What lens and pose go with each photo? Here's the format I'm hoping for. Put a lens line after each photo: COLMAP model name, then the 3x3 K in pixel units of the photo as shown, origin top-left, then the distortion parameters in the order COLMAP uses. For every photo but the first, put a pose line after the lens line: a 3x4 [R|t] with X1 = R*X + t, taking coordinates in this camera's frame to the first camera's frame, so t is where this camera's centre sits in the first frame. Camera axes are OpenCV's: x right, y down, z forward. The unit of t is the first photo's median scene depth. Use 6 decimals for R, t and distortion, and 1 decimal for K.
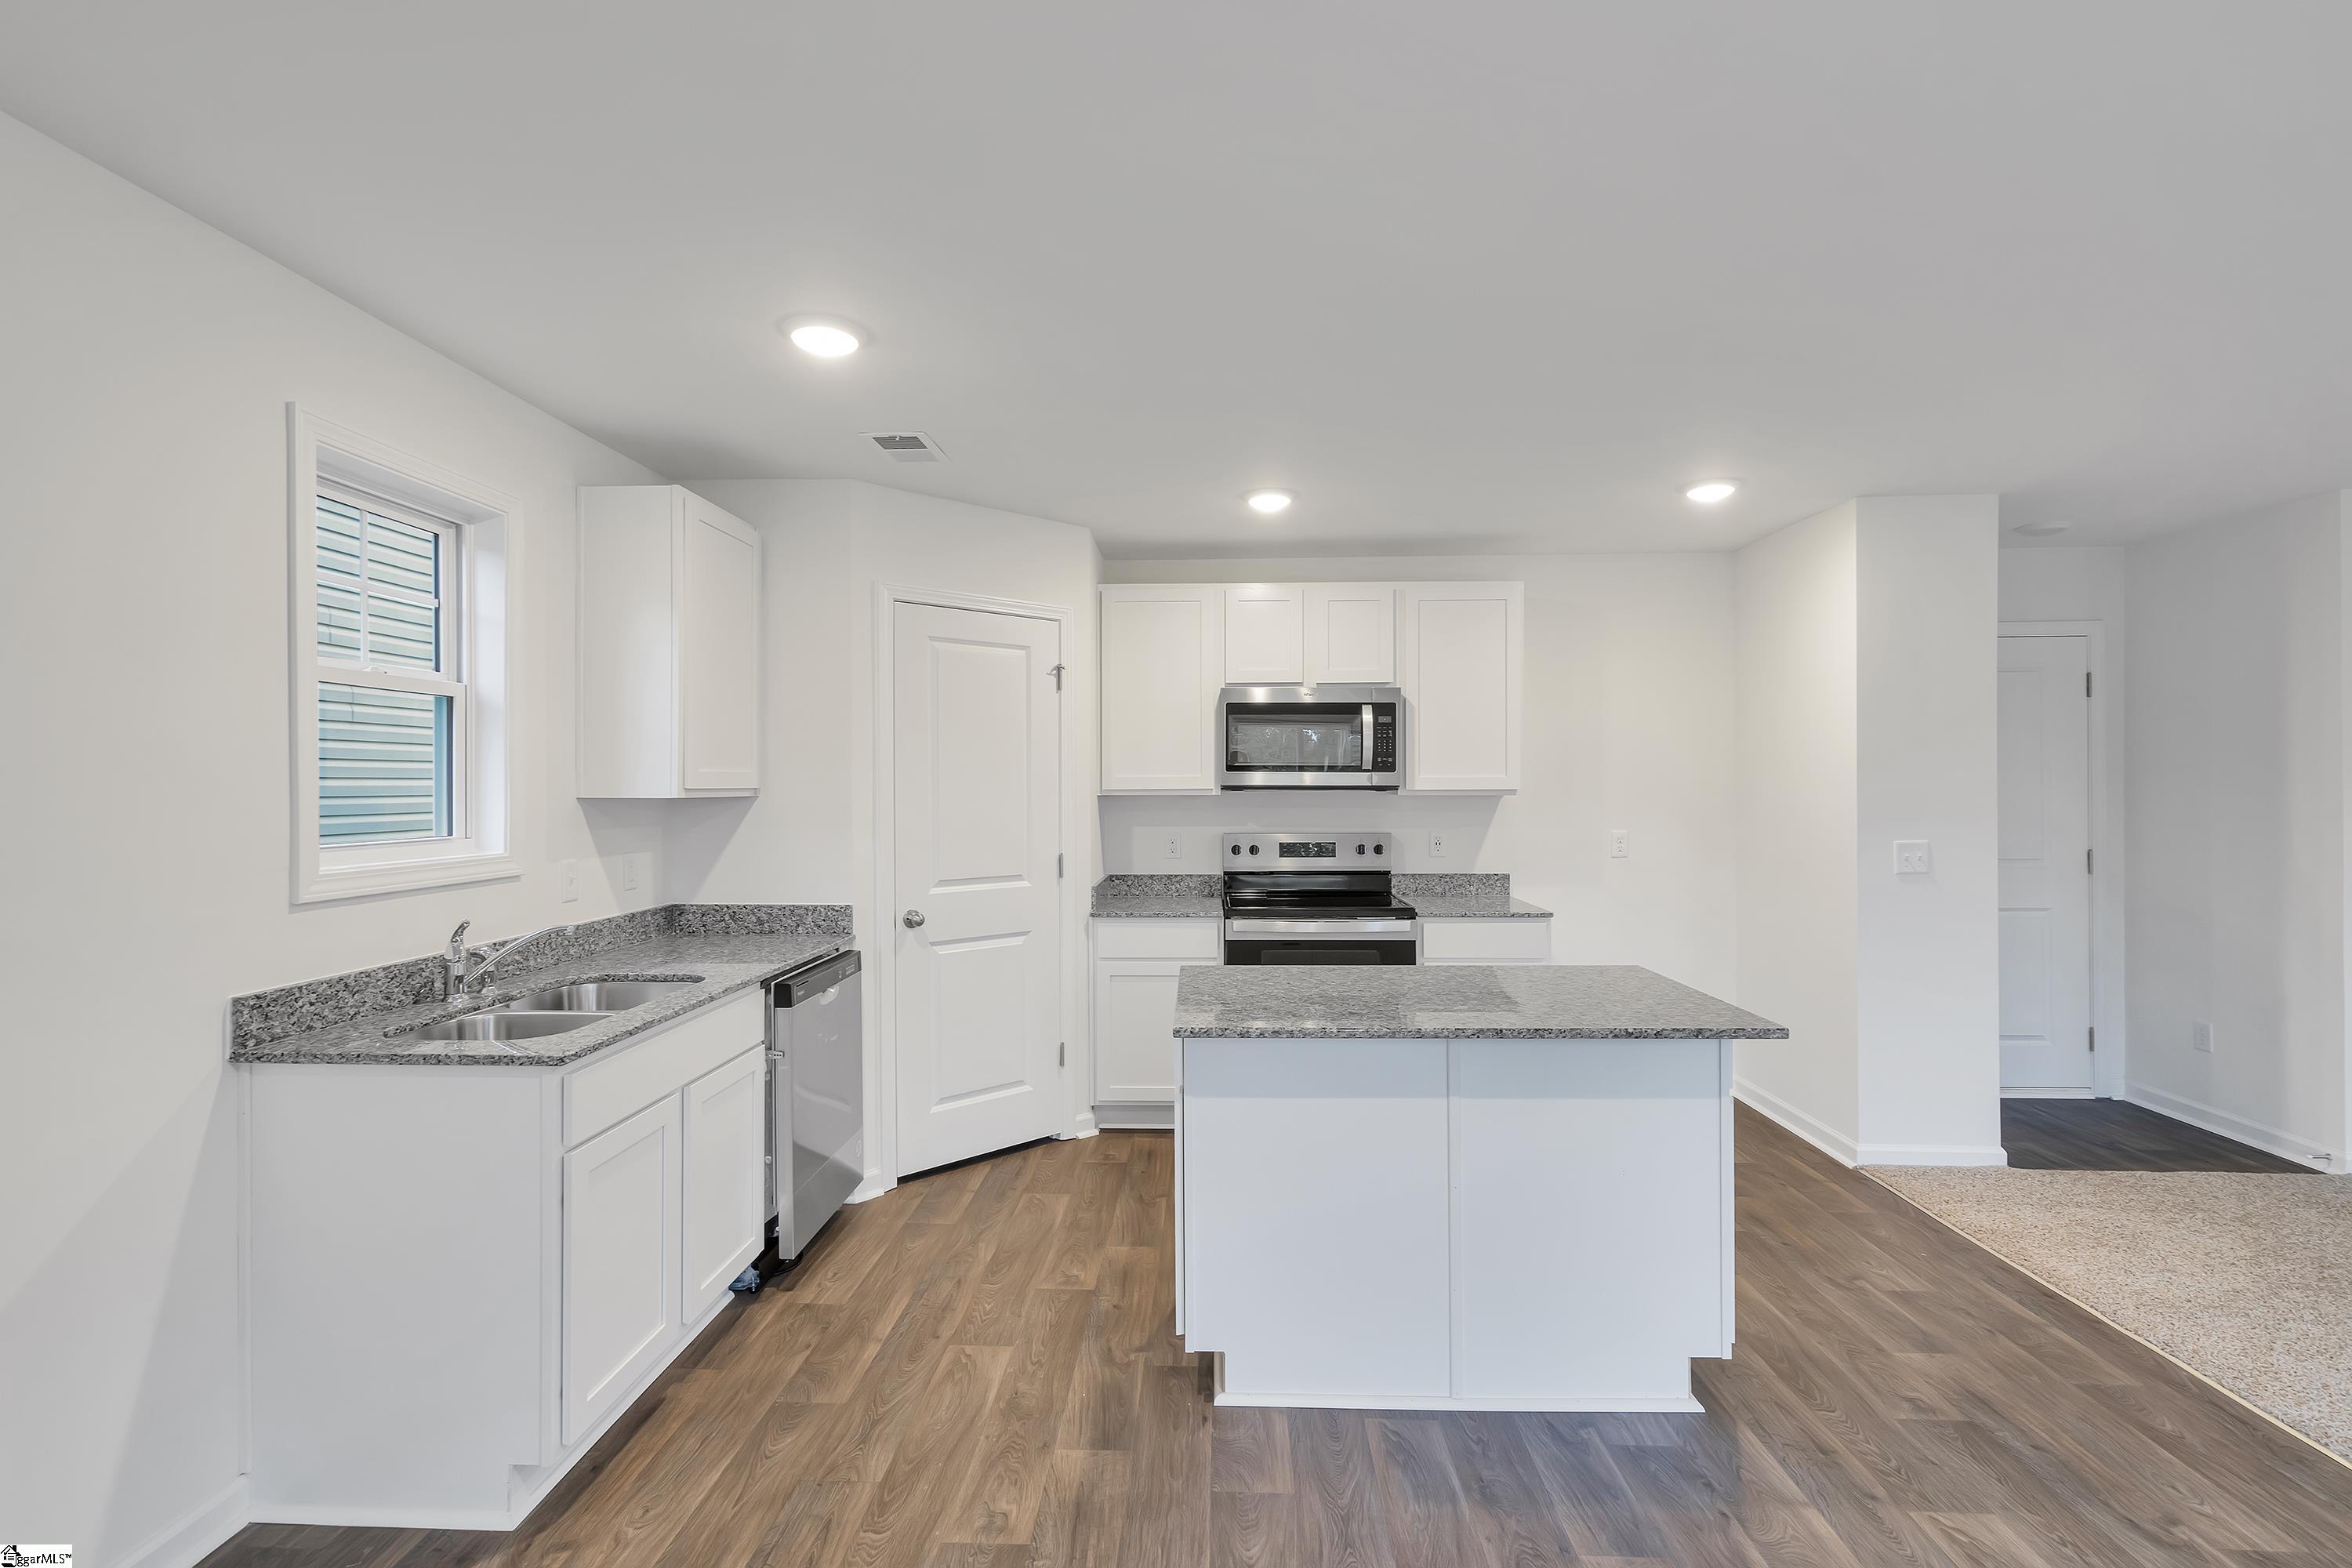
lens RADIAL K [[1057.7, 0, 1168.1], [0, 1057.7, 790.1], [0, 0, 1]] dist [-0.004189, 0.001919]
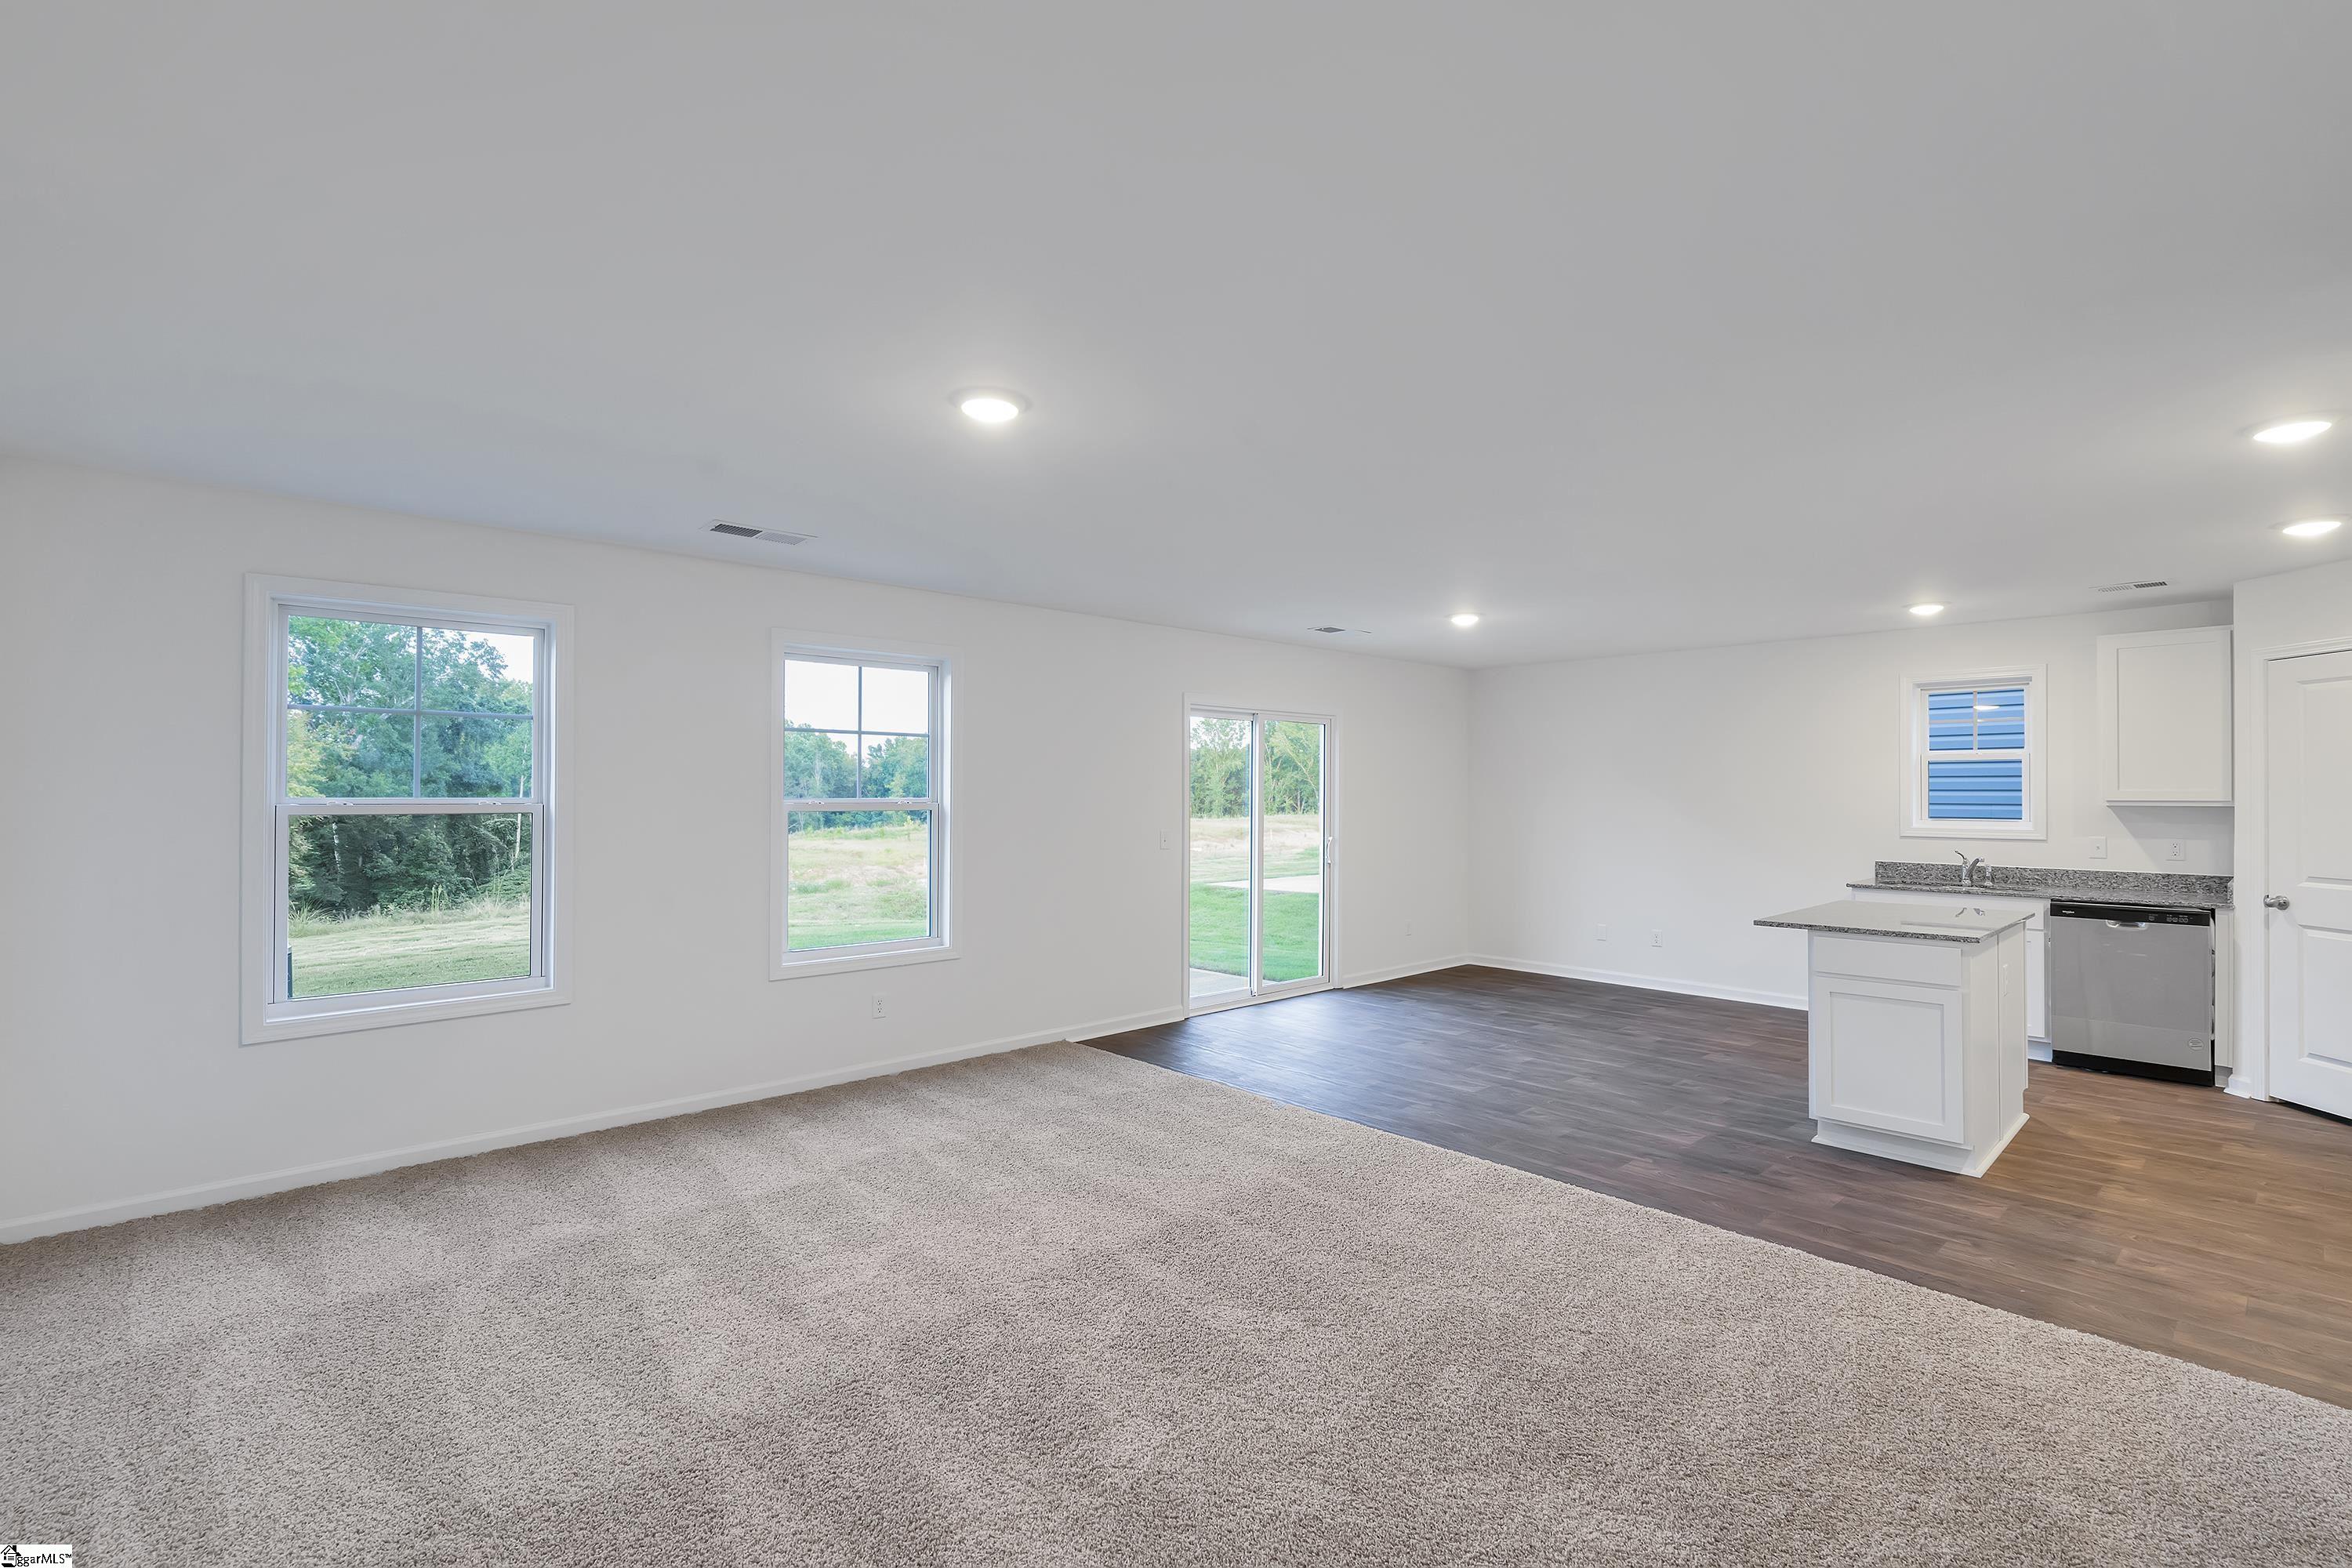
lens RADIAL K [[1057.7, 0, 1180.0], [0, 1057.7, 782.8], [0, 0, 1]] dist [-0.004189, 0.001919]
pose [[-0.695805, -0.004542, -0.718216, 1.748125], [-0.001909, 0.999988, -0.004474, -0.017098], [0.718228, -0.001741, -0.695806, 1.005335]]
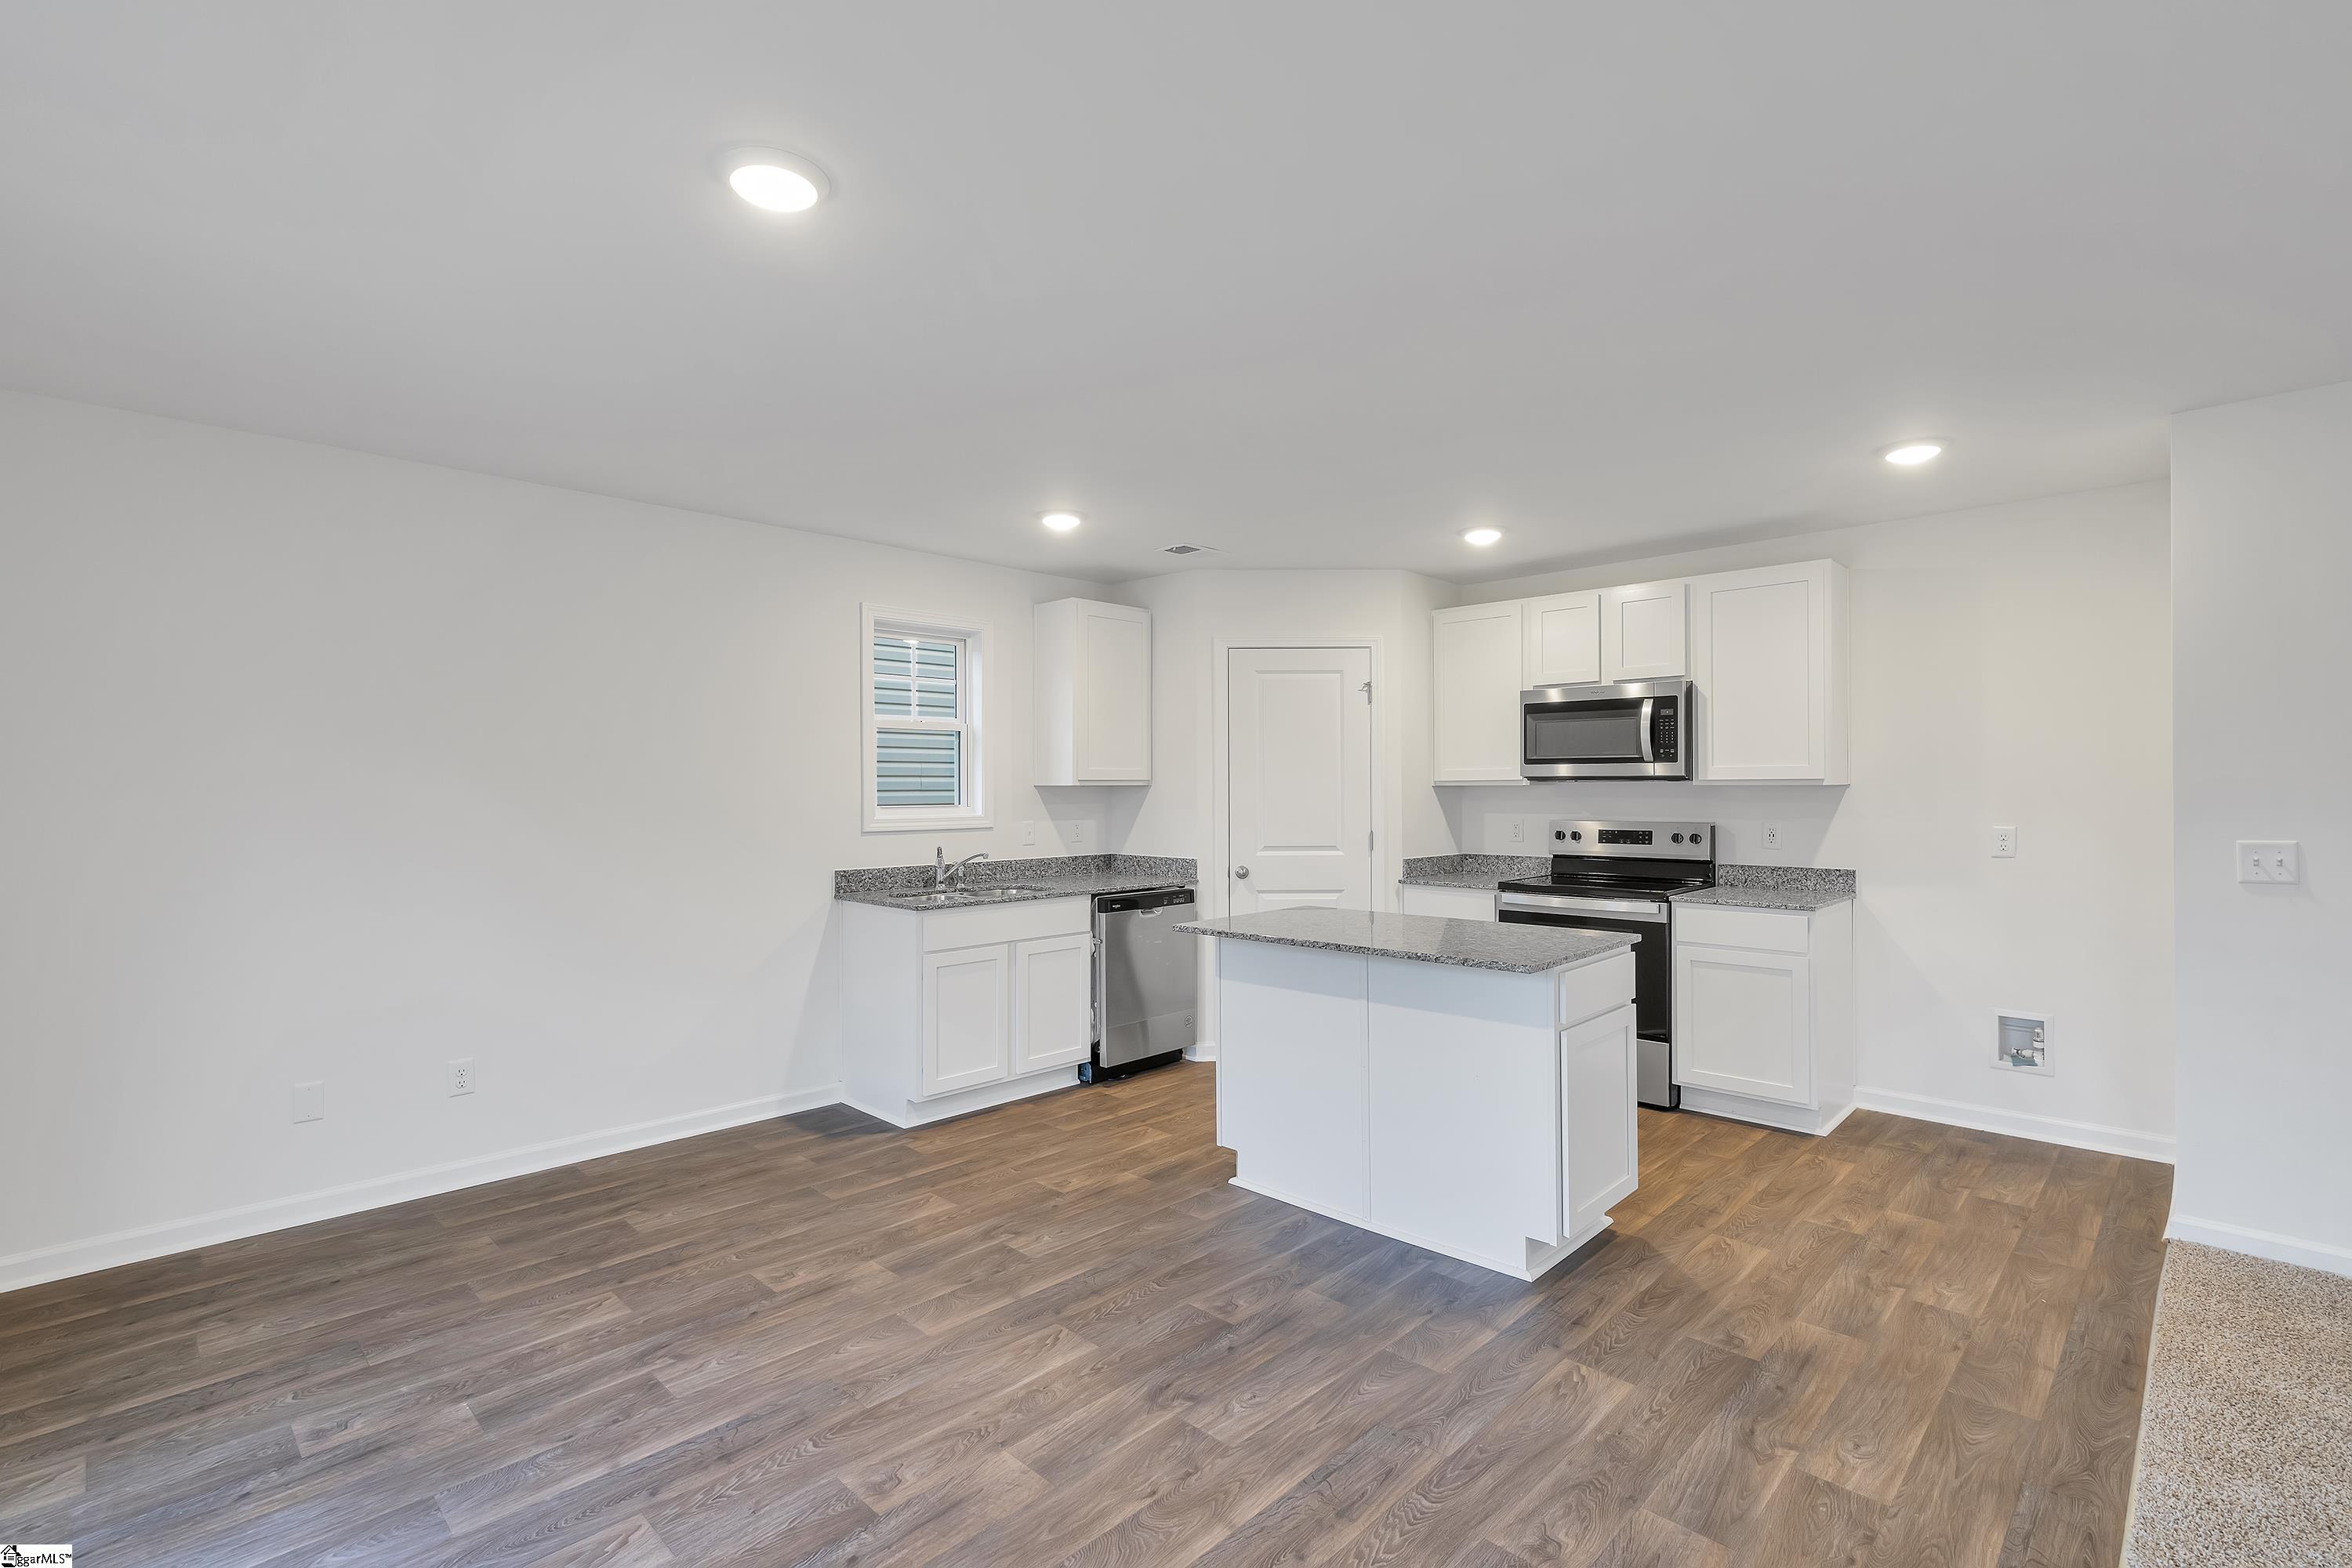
lens RADIAL K [[1057.7, 0, 1168.0], [0, 1057.7, 803.5], [0, 0, 1]] dist [-0.004189, 0.001919]
pose [[0.744475, 0.009424, -0.667584, 0.678629], [-0.000694, 0.999911, 0.013340, 0.011947], [0.667650, -0.009468, 0.744415, -0.127408]]
